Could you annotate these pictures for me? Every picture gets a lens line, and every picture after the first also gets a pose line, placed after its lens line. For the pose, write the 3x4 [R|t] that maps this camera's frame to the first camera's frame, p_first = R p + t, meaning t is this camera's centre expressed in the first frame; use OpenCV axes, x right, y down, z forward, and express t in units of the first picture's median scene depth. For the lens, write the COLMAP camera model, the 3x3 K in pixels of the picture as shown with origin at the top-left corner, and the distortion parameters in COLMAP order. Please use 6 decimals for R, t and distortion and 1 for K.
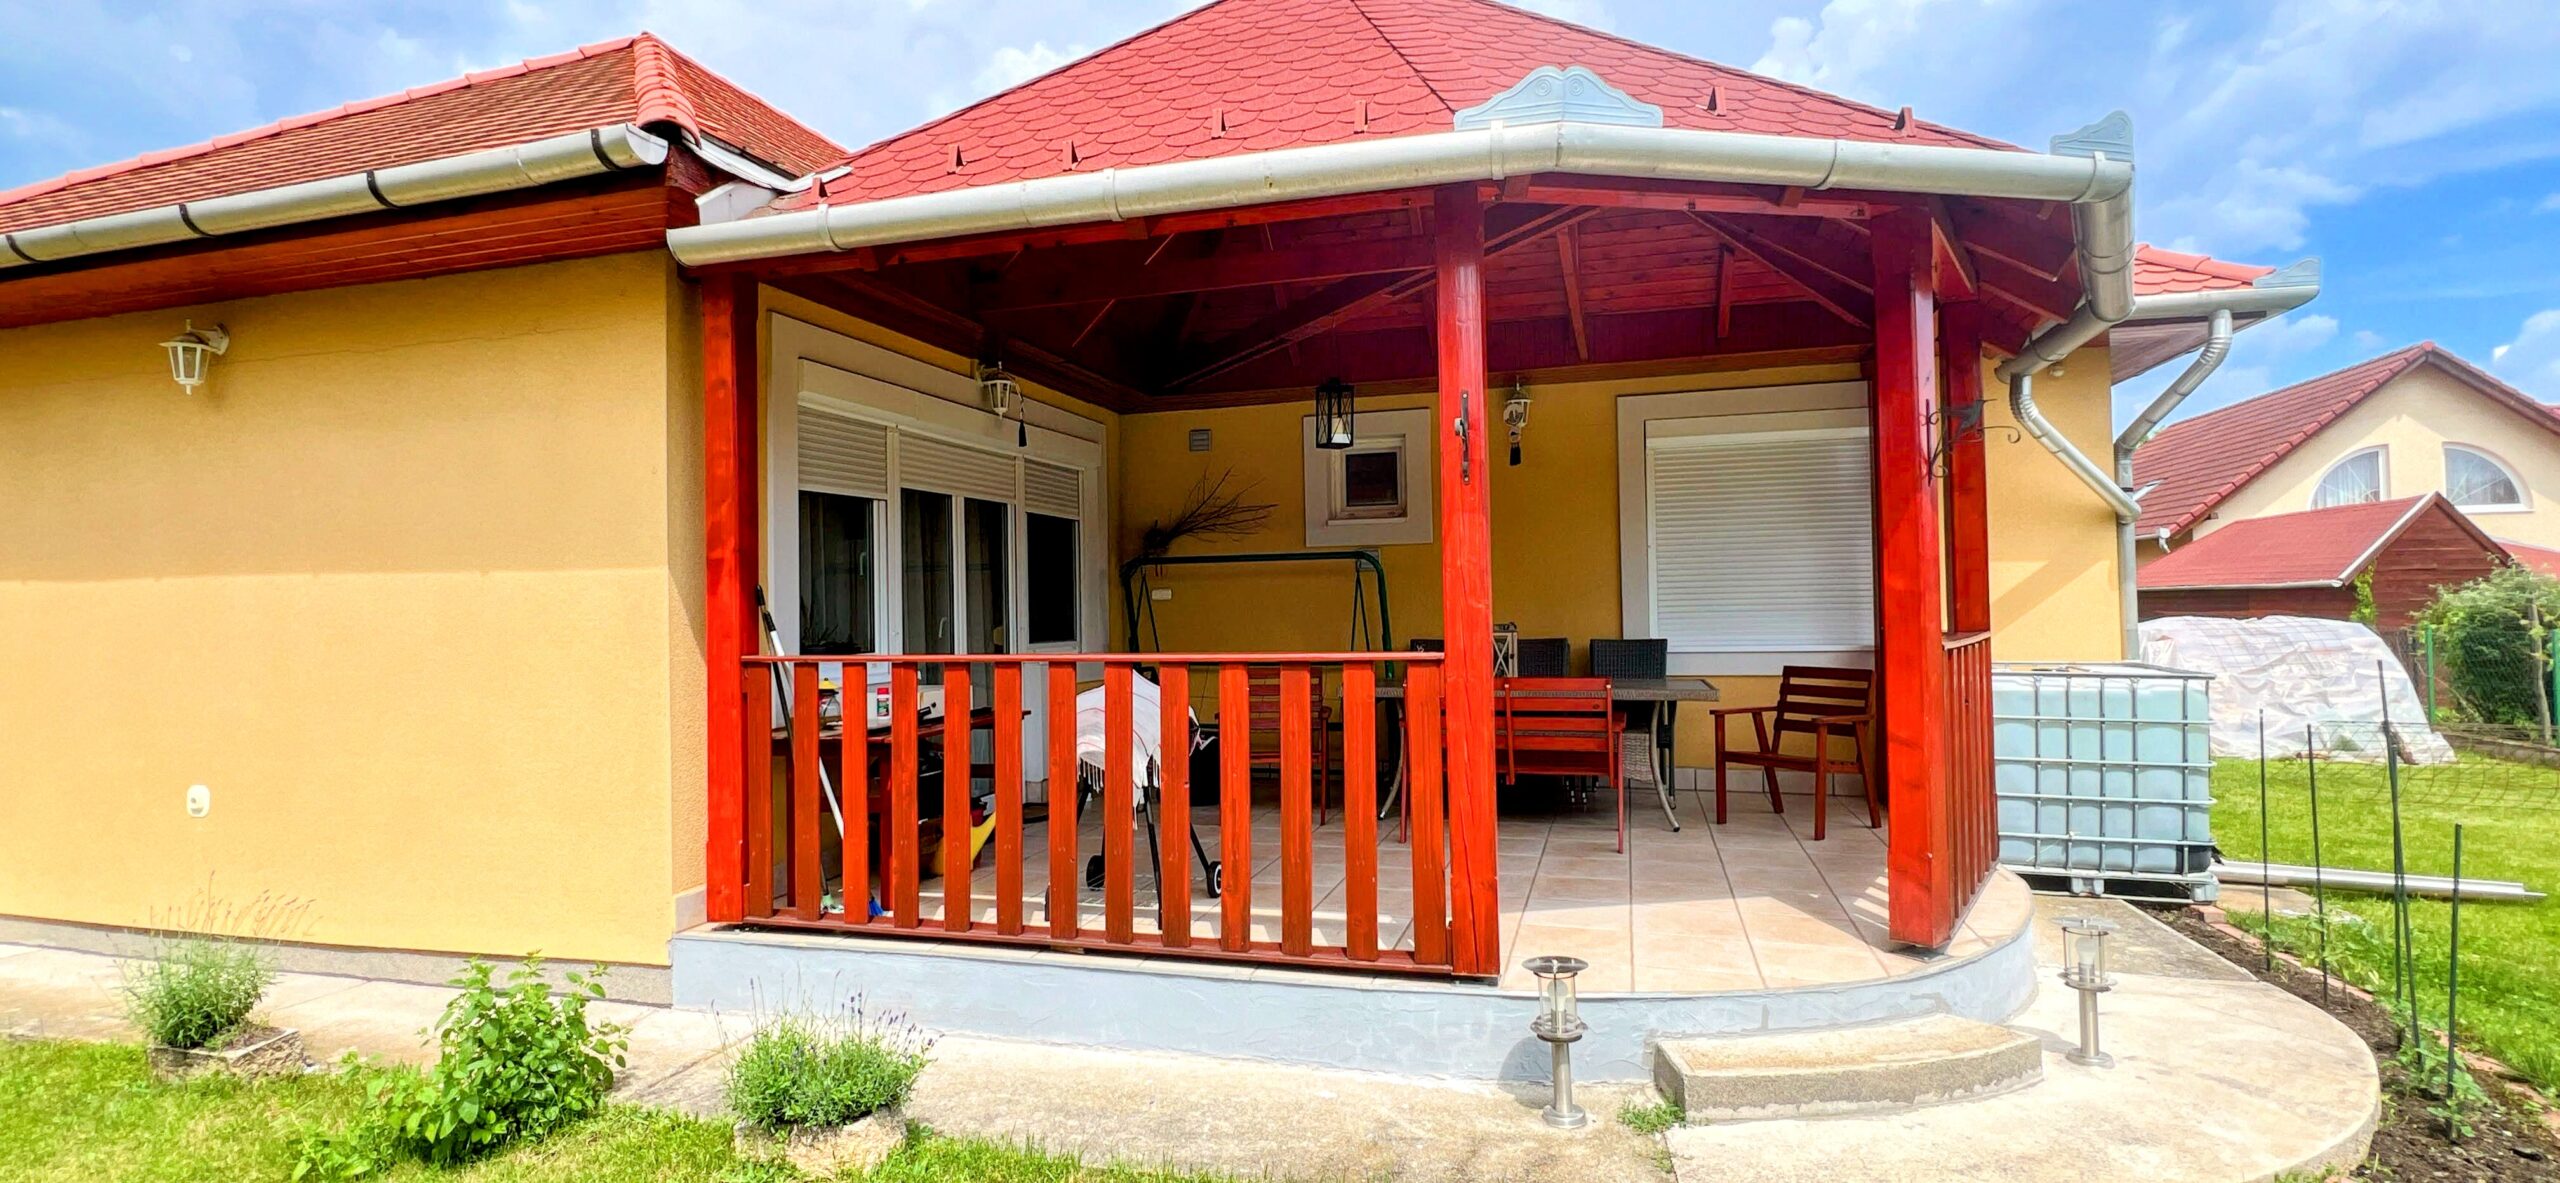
lens RADIAL K [[1194.8, 0, 1279.1], [0, 1194.8, 591.7], [0, 0, 1]] dist [-0.004820, 0.003337]
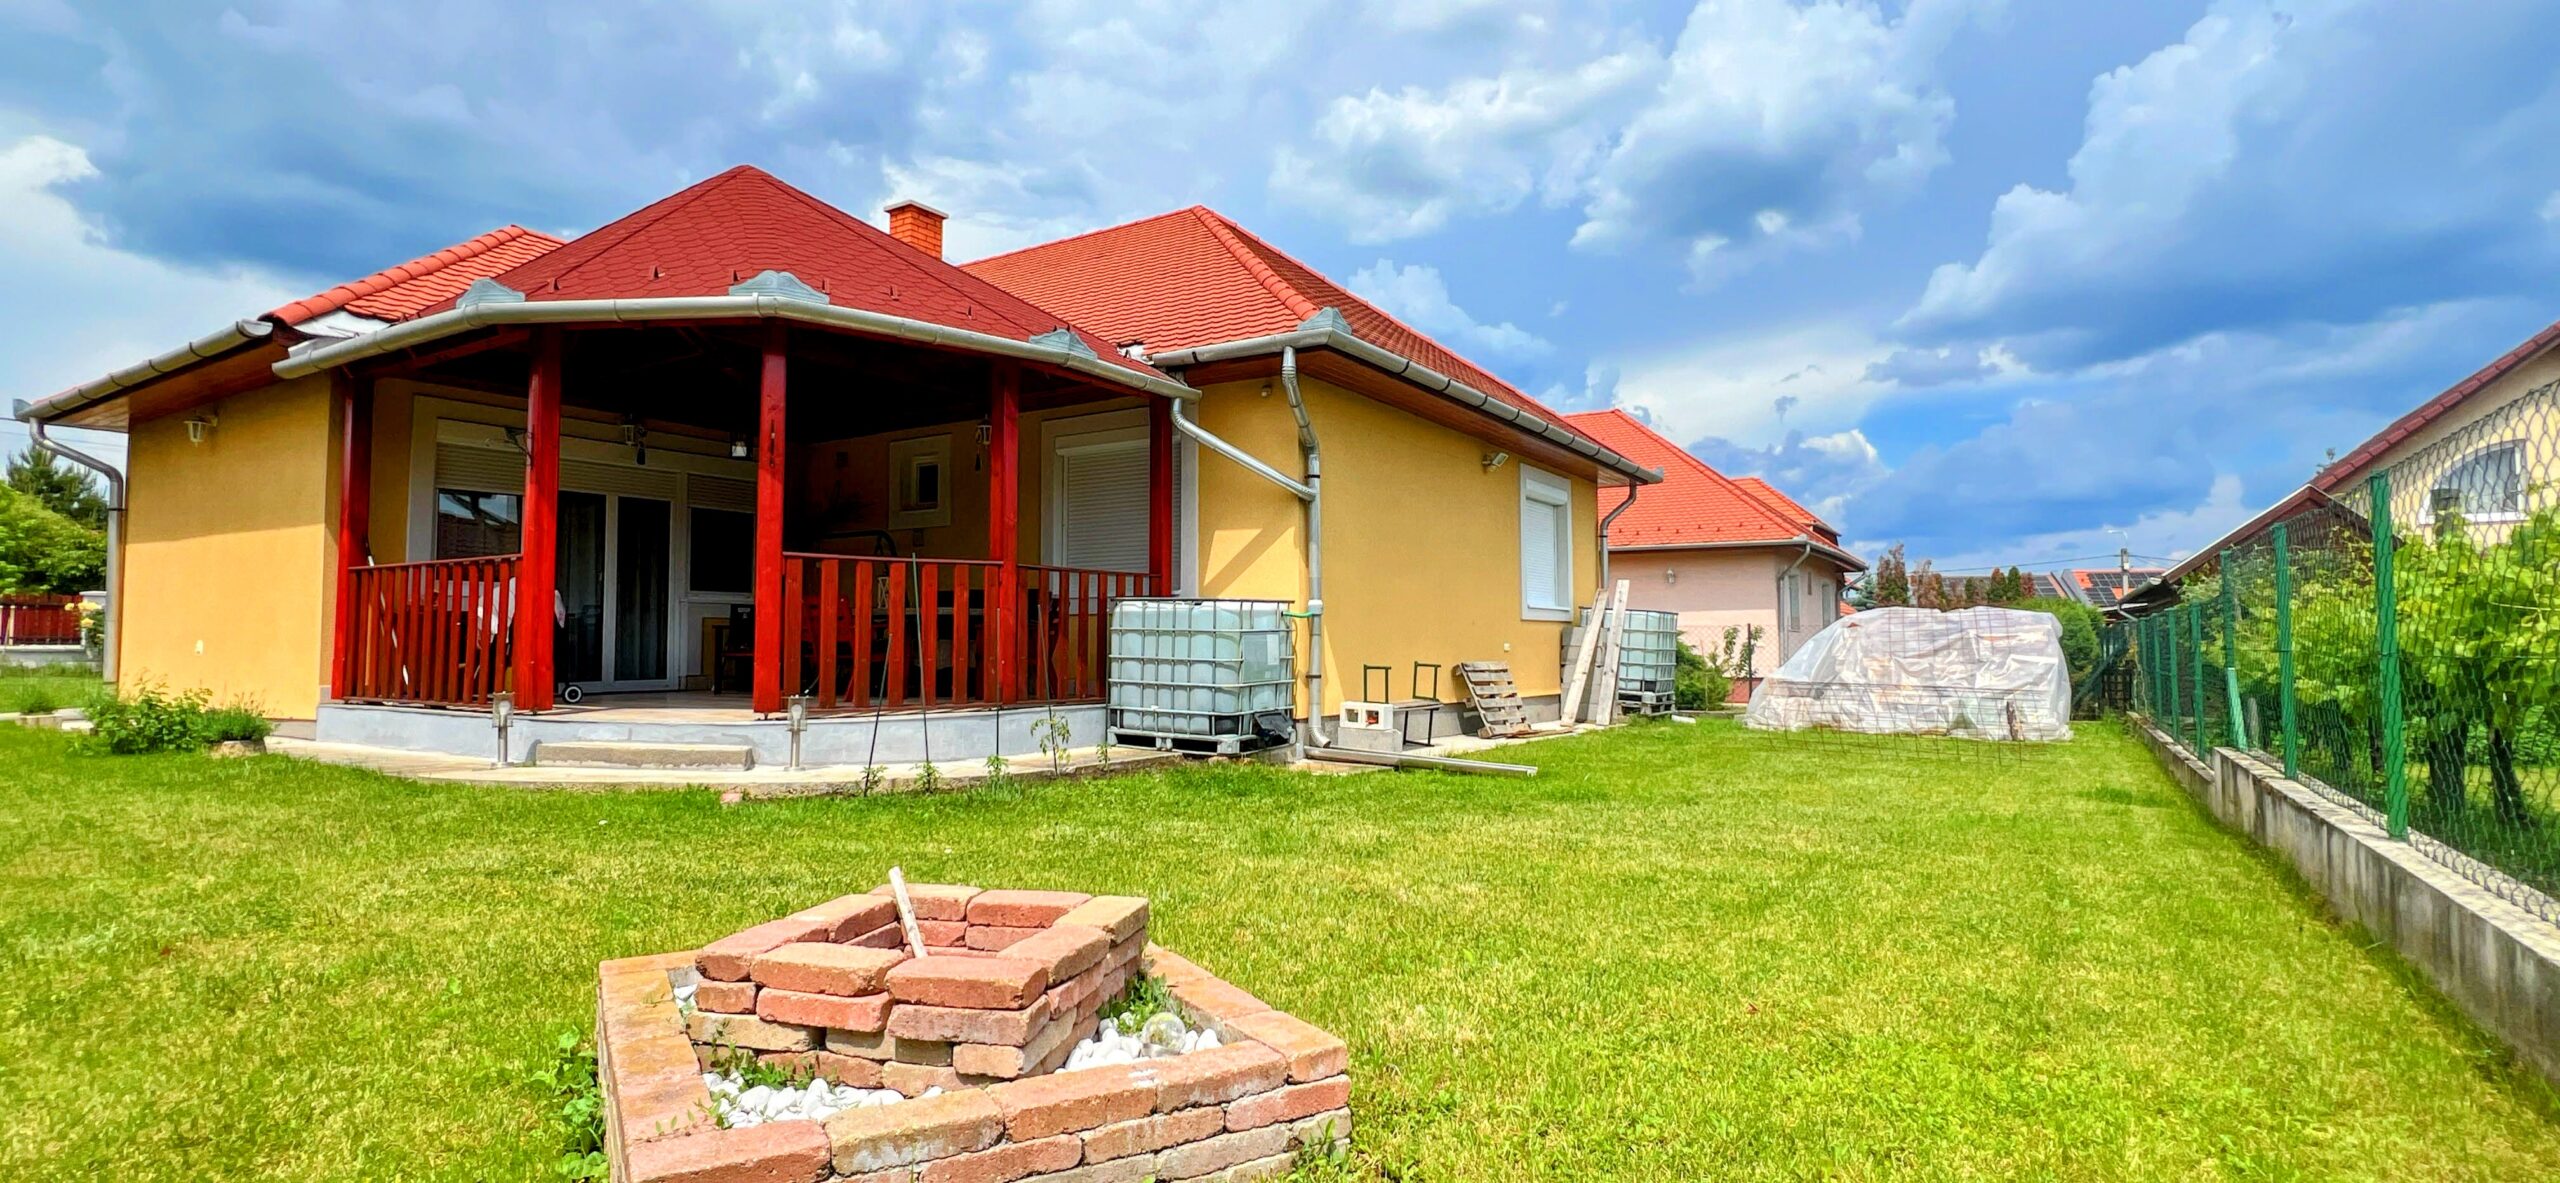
lens RADIAL K [[1194.8, 0, 1275.1], [0, 1194.8, 585.0], [0, 0, 1]] dist [-0.004820, 0.003337]
pose [[0.960682, 0.002254, -0.277642, 1.230959], [-0.012013, 0.999368, -0.033451, 0.101472], [0.277391, 0.035471, 0.960102, -0.380201]]
